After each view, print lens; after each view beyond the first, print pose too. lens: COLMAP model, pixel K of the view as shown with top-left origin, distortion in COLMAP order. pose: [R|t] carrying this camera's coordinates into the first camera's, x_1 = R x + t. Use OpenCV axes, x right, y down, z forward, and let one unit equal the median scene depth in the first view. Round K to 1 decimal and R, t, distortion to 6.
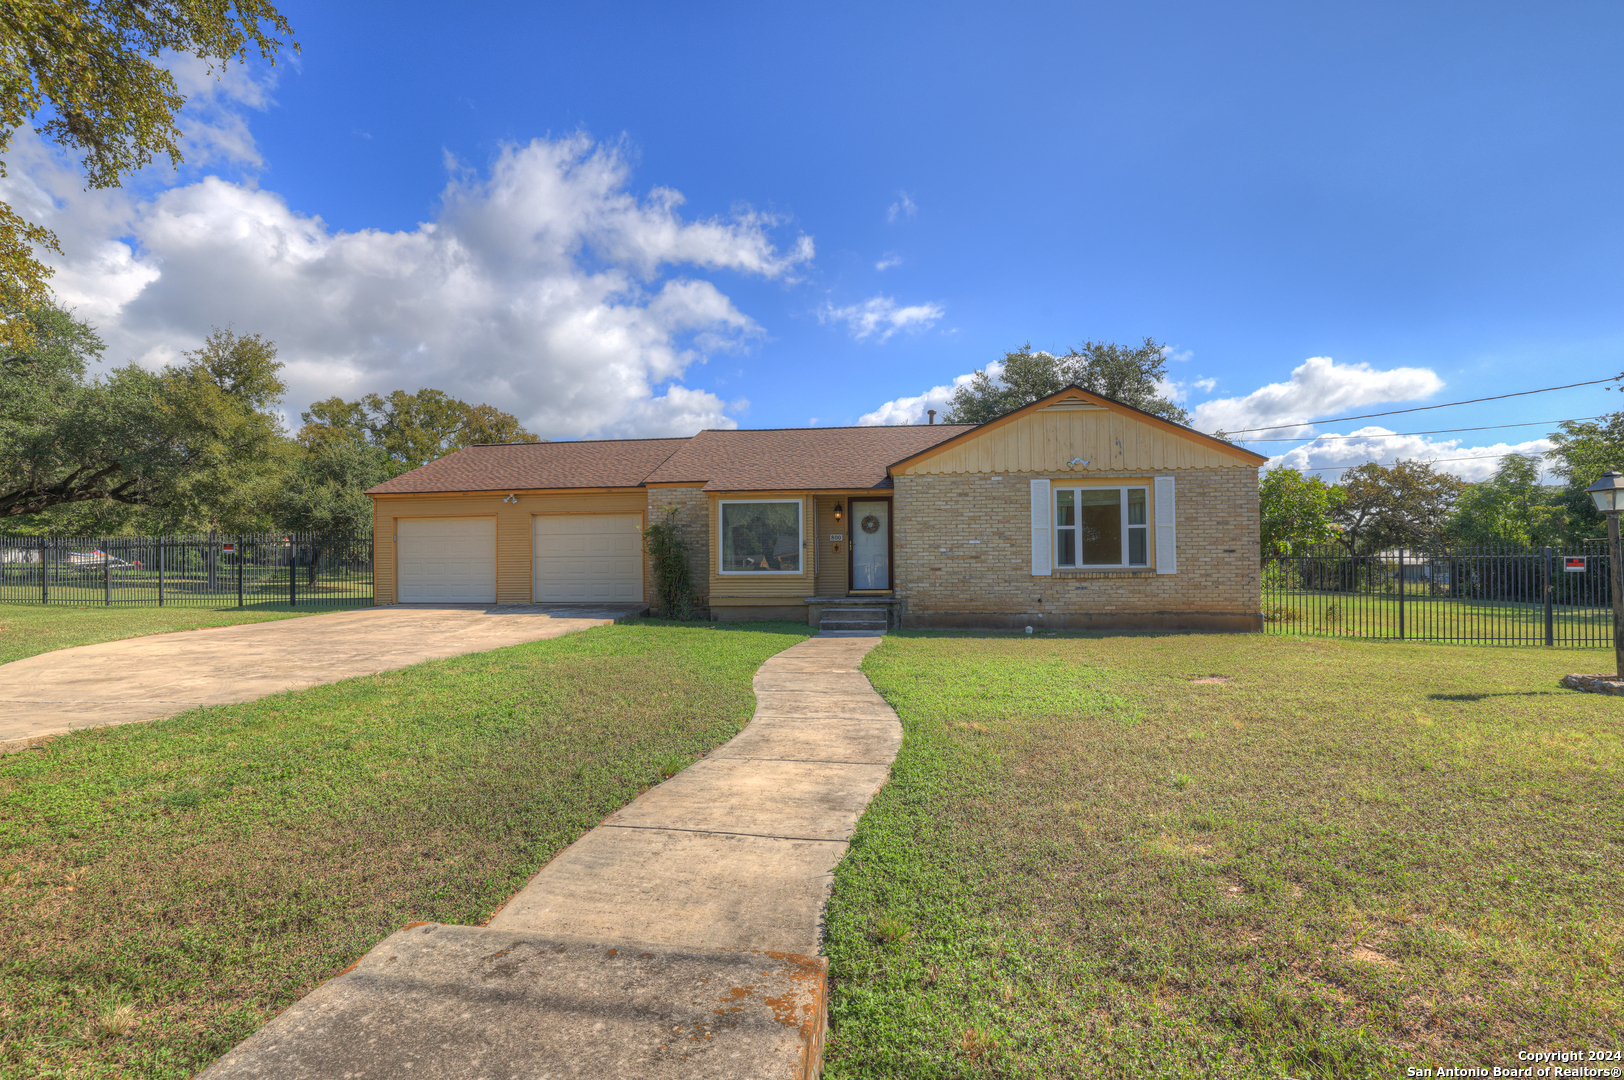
lens RADIAL K [[707.1, 0, 819.2], [0, 707.1, 552.1], [0, 0, 1]] dist [-0.037631, 0.015579]
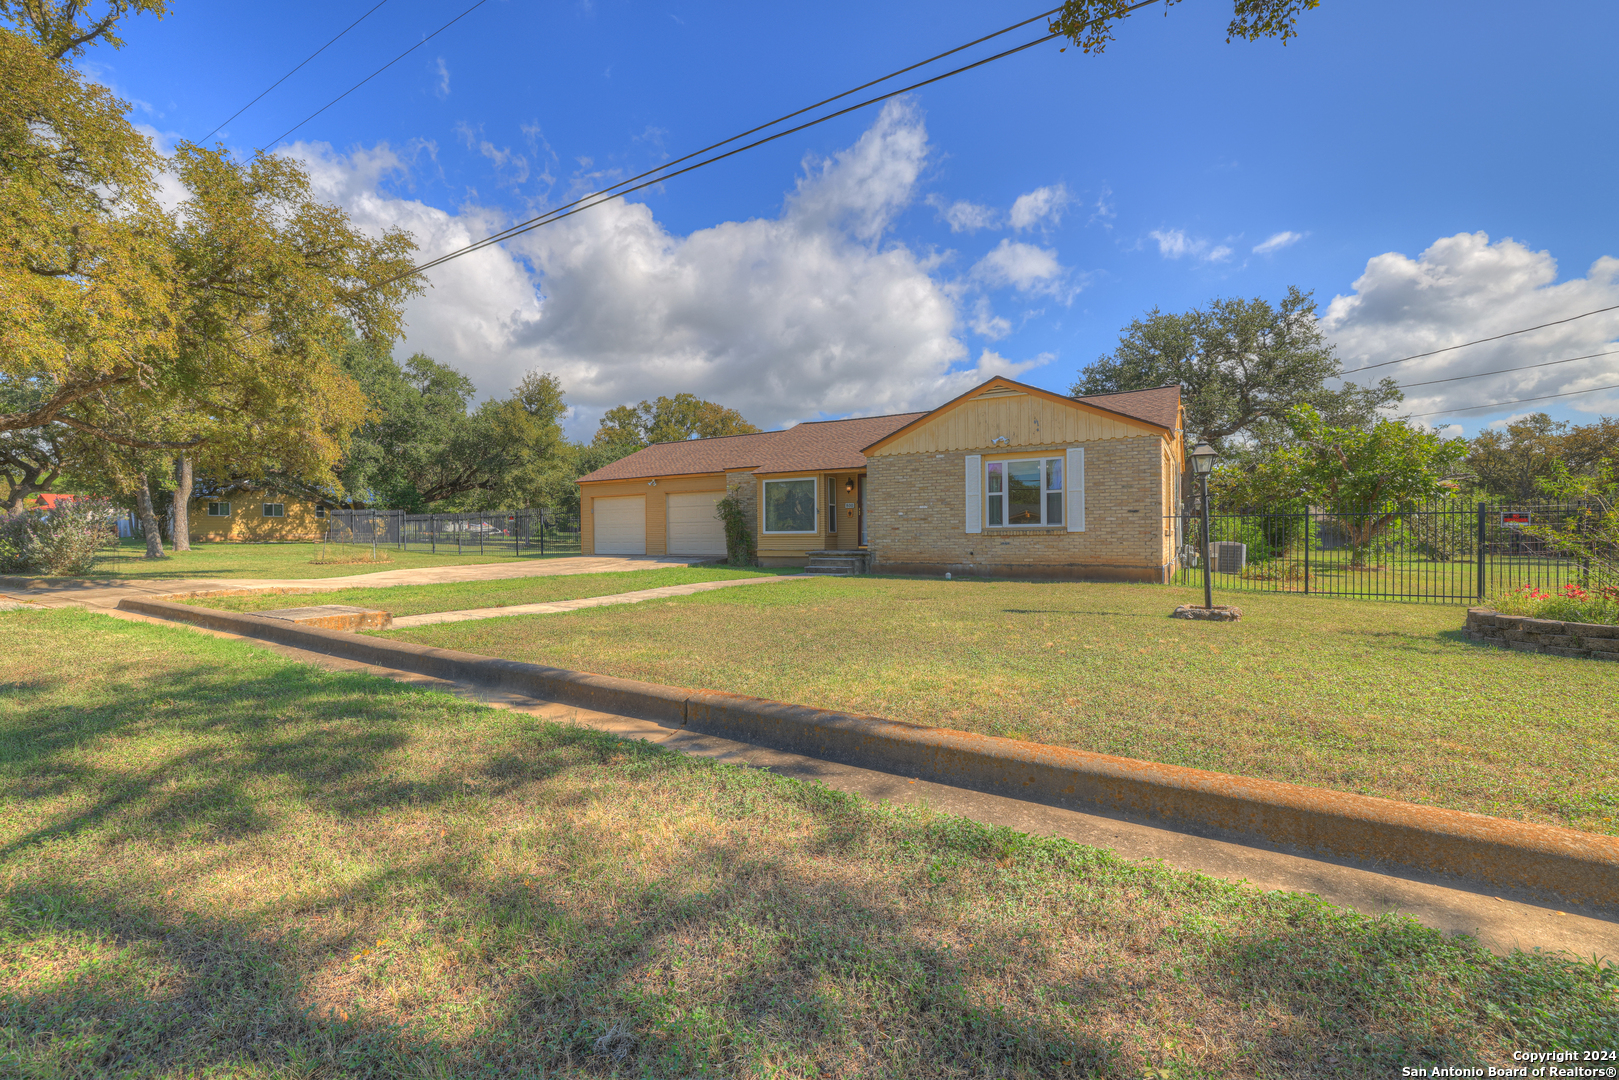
lens RADIAL K [[695.3, 0, 797.4], [0, 695.3, 537.4], [0, 0, 1]] dist [-0.036972, 0.011698]
pose [[0.911611, 0.000624, -0.411053, 0.467616], [0.008704, 0.999745, 0.020822, 0.010820], [0.410962, -0.022560, 0.911373, -0.208198]]
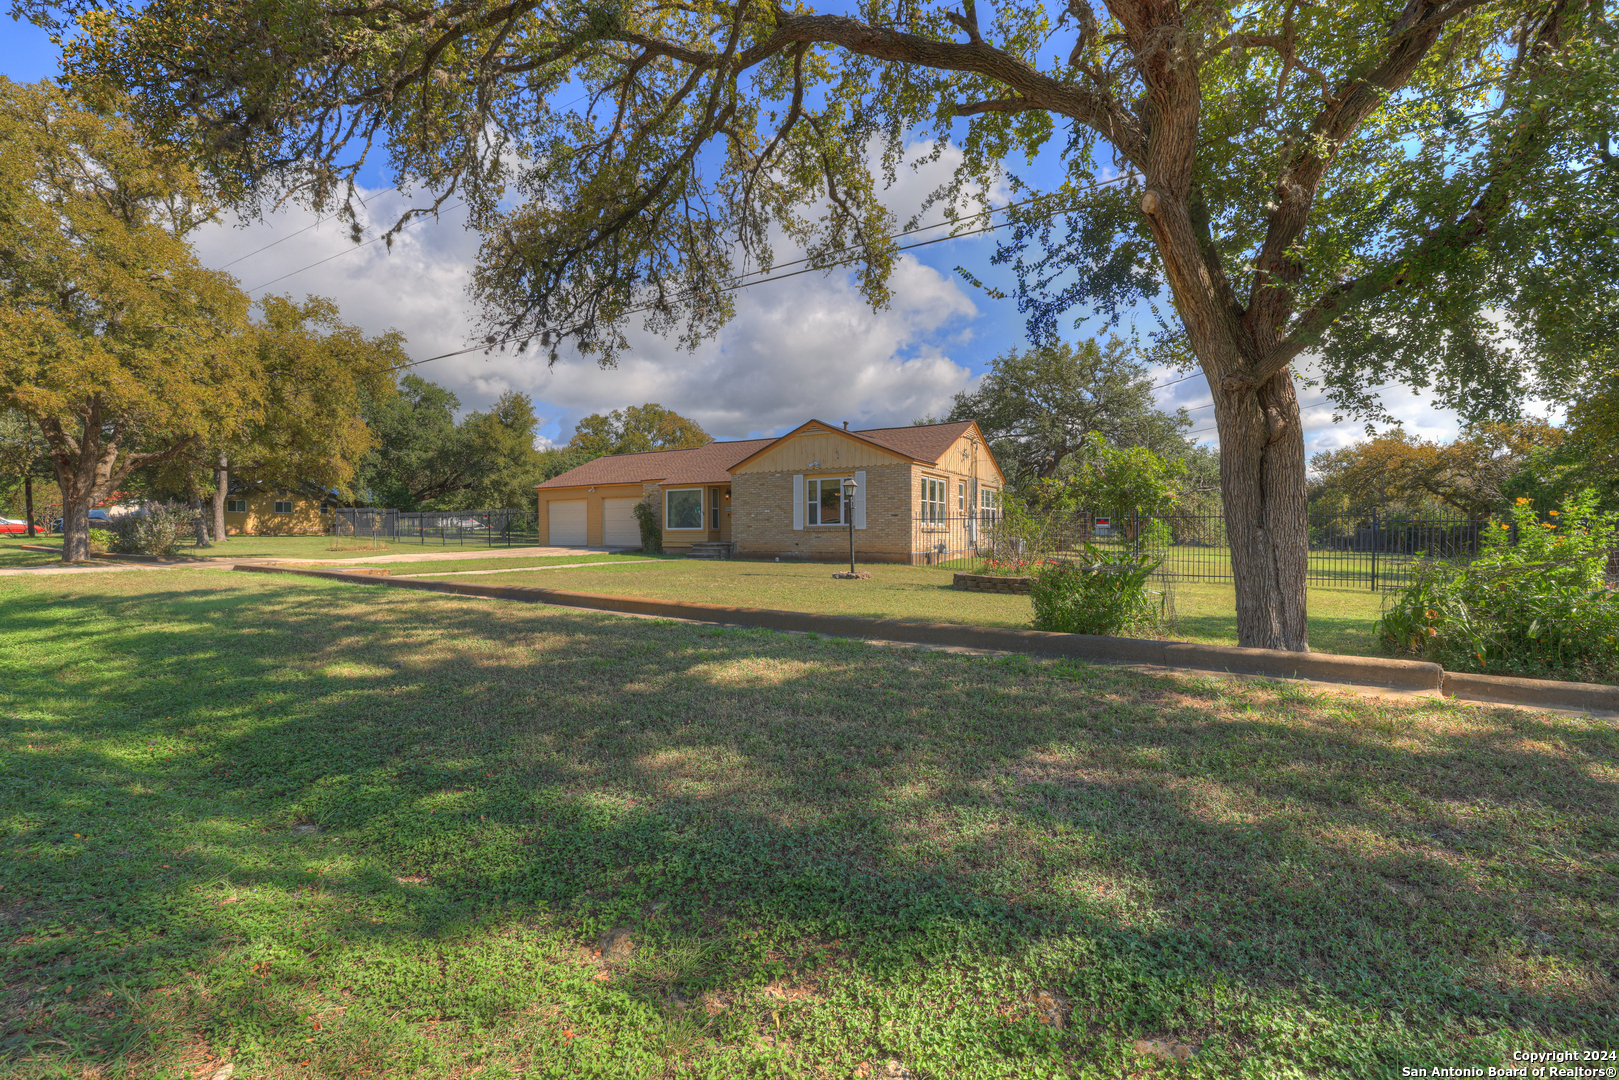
lens RADIAL K [[695.3, 0, 797.4], [0, 695.3, 537.4], [0, 0, 1]] dist [-0.036972, 0.011698]
pose [[0.914068, 0.007563, -0.405490, 0.888857], [0.003028, 0.999671, 0.025473, 0.006504], [0.405550, -0.024512, 0.913744, -0.510584]]
